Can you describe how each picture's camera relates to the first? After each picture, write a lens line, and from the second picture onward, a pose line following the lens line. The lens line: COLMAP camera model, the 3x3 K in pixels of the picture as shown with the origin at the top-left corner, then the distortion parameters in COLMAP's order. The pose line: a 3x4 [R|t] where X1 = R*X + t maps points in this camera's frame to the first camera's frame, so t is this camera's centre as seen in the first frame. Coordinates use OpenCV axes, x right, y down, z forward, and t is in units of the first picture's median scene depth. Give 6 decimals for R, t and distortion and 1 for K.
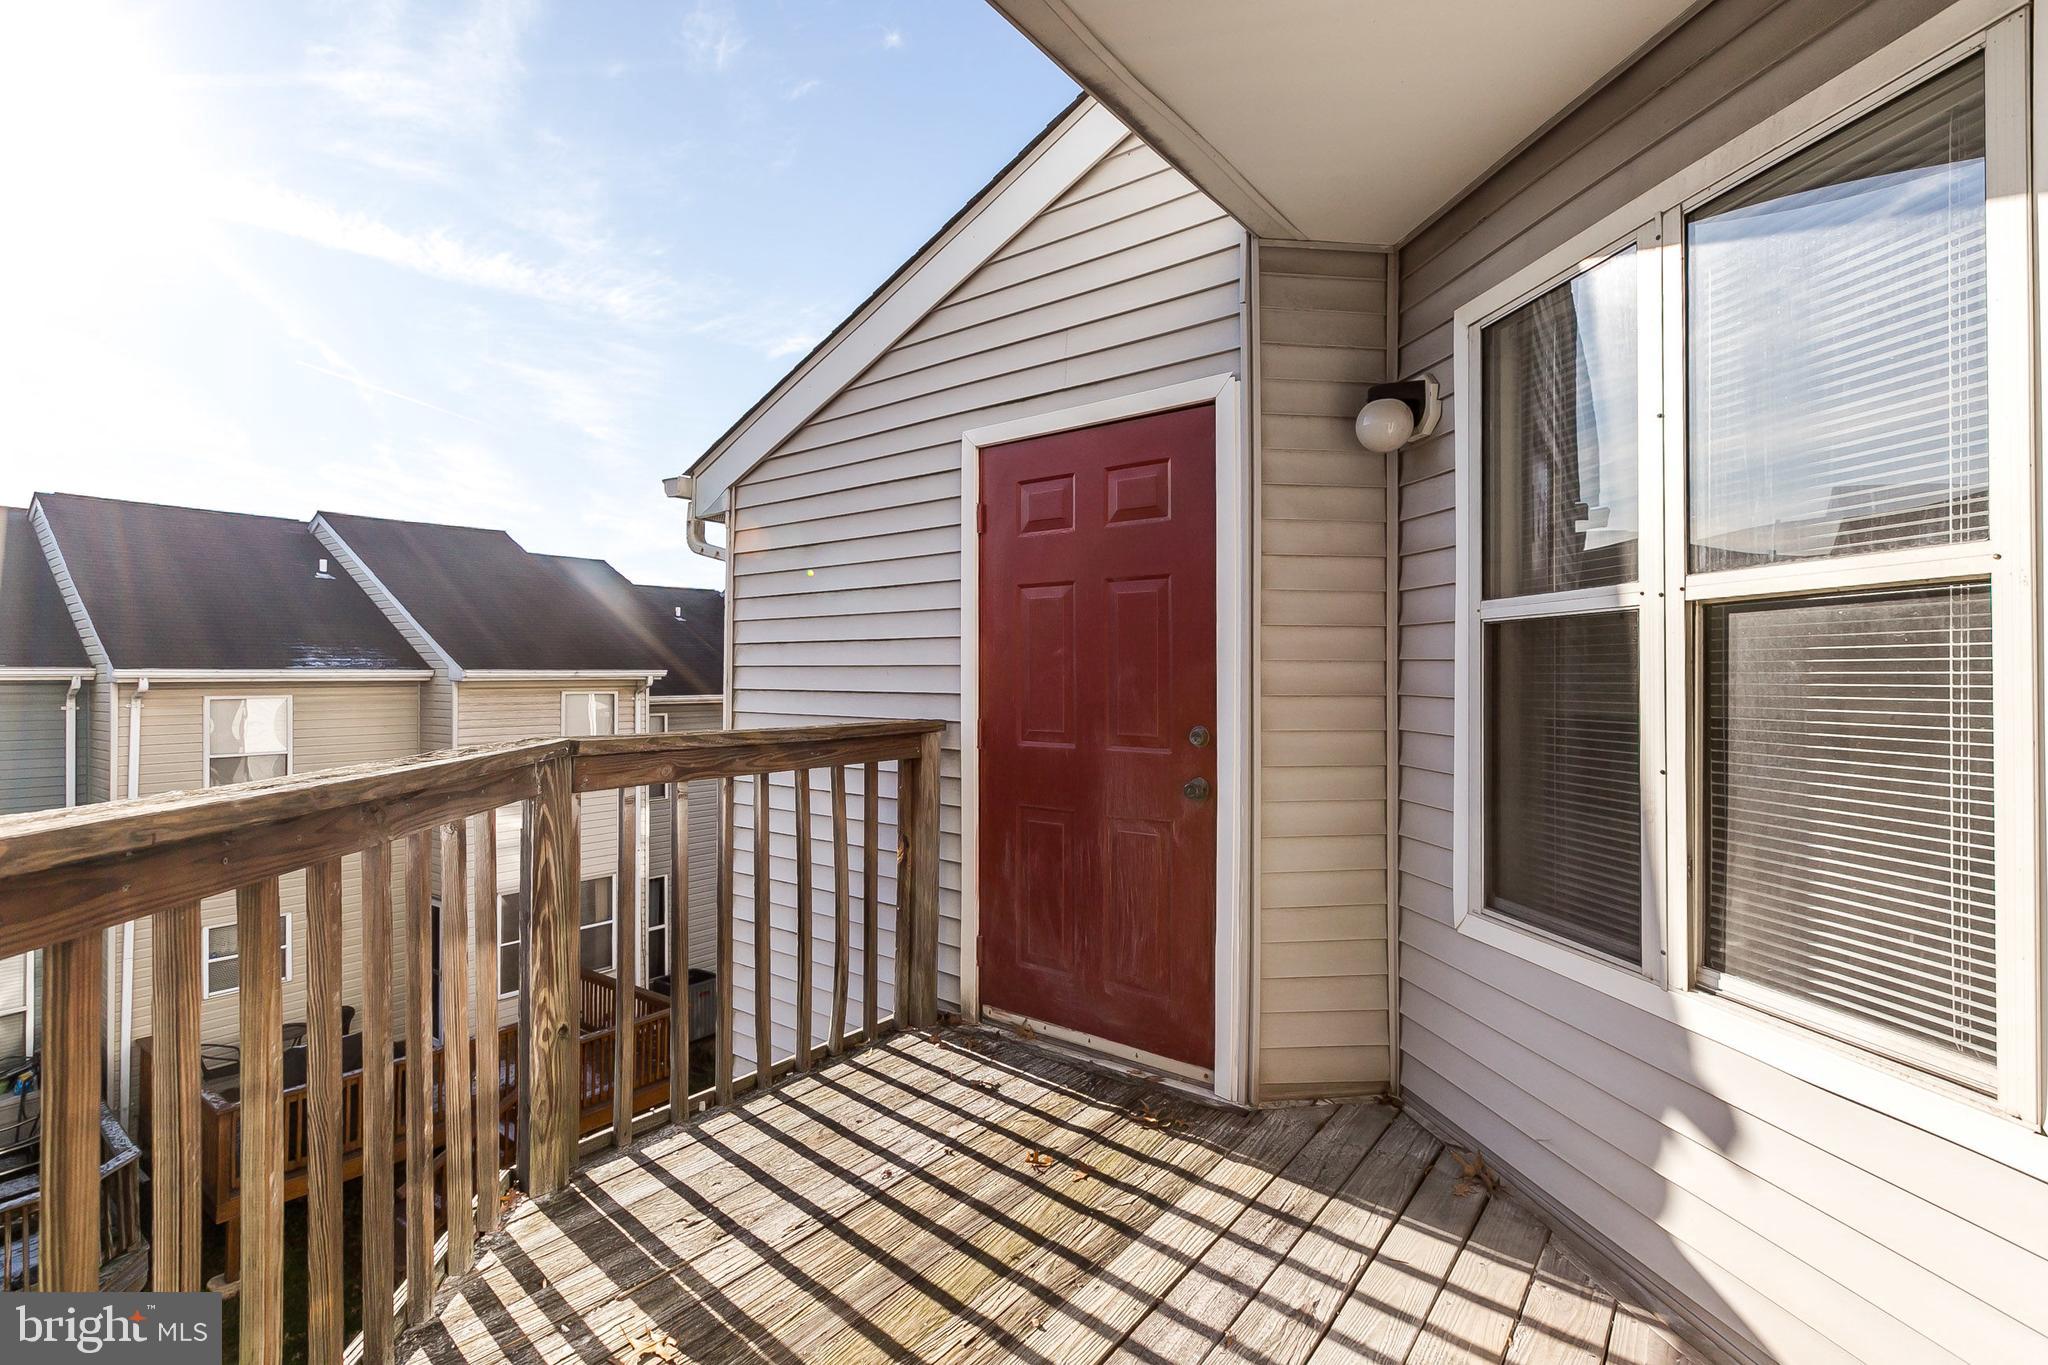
lens RADIAL K [[938.8, 0, 1015.6], [0, 938.8, 688.7], [0, 0, 1]] dist [0.002610, 0.000209]
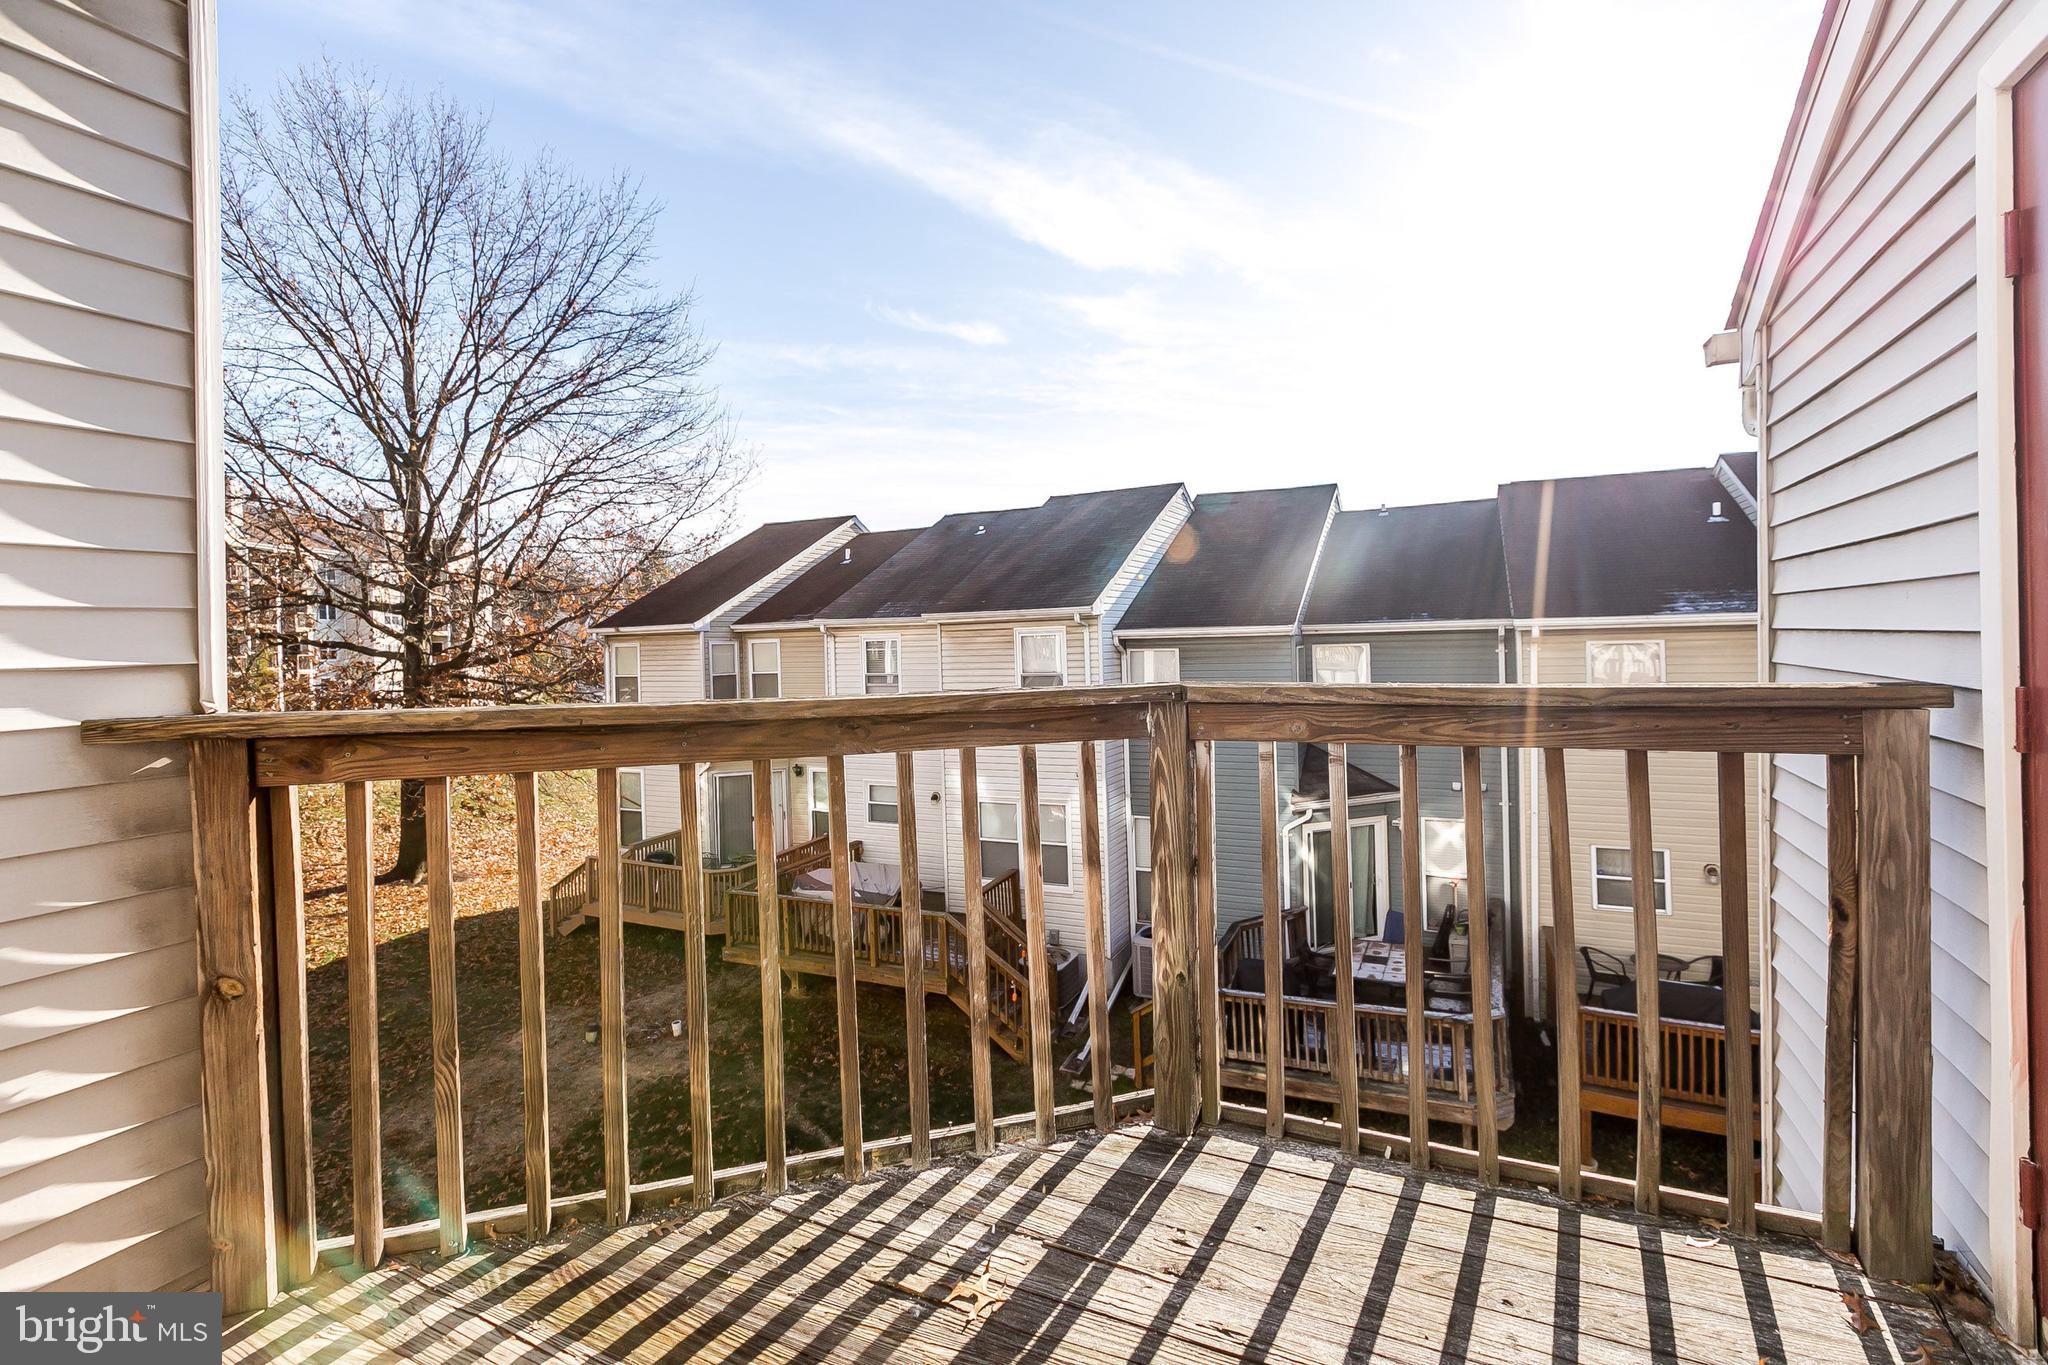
lens RADIAL K [[920.3, 0, 1029.1], [0, 920.3, 654.6], [0, 0, 1]] dist [-0.000224, -0.000310]
pose [[0.218852, 0.010891, -0.975697, 0.380219], [0.011502, 0.999839, 0.013740, 0.007003], [0.975690, -0.014230, 0.218691, 0.568331]]
